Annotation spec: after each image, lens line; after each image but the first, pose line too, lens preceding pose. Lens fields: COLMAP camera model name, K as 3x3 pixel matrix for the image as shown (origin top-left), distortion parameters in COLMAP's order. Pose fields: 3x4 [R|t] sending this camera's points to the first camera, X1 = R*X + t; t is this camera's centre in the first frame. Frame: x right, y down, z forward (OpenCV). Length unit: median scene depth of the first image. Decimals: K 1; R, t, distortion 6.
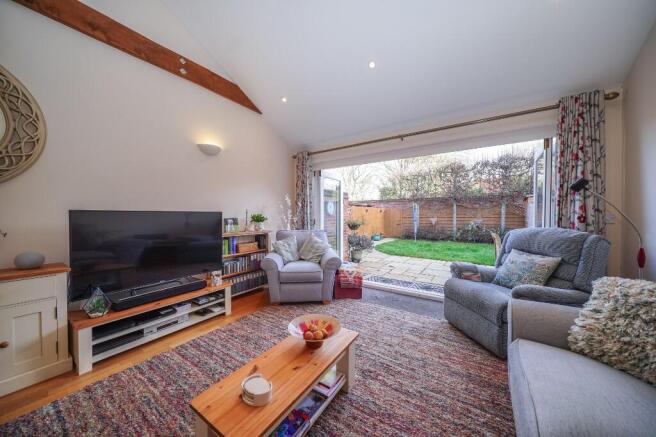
lens RADIAL K [[226.3, 0, 328.3], [0, 226.3, 214.7], [0, 0, 1]] dist [-0.001529, -0.000103]
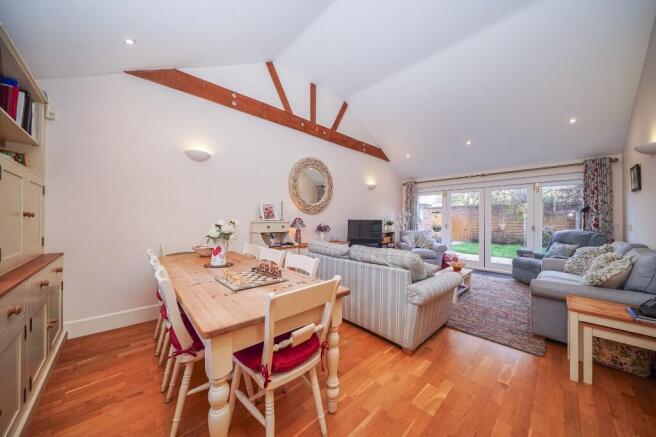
lens RADIAL K [[226.3, 0, 330.3], [0, 226.3, 216.4], [0, 0, 1]] dist [-0.001529, -0.000103]
pose [[0.978118, 0.004738, -0.207997, -0.553595], [-0.007075, 0.999920, -0.010494, -0.018182], [0.207930, 0.011736, 0.978073, -1.106941]]
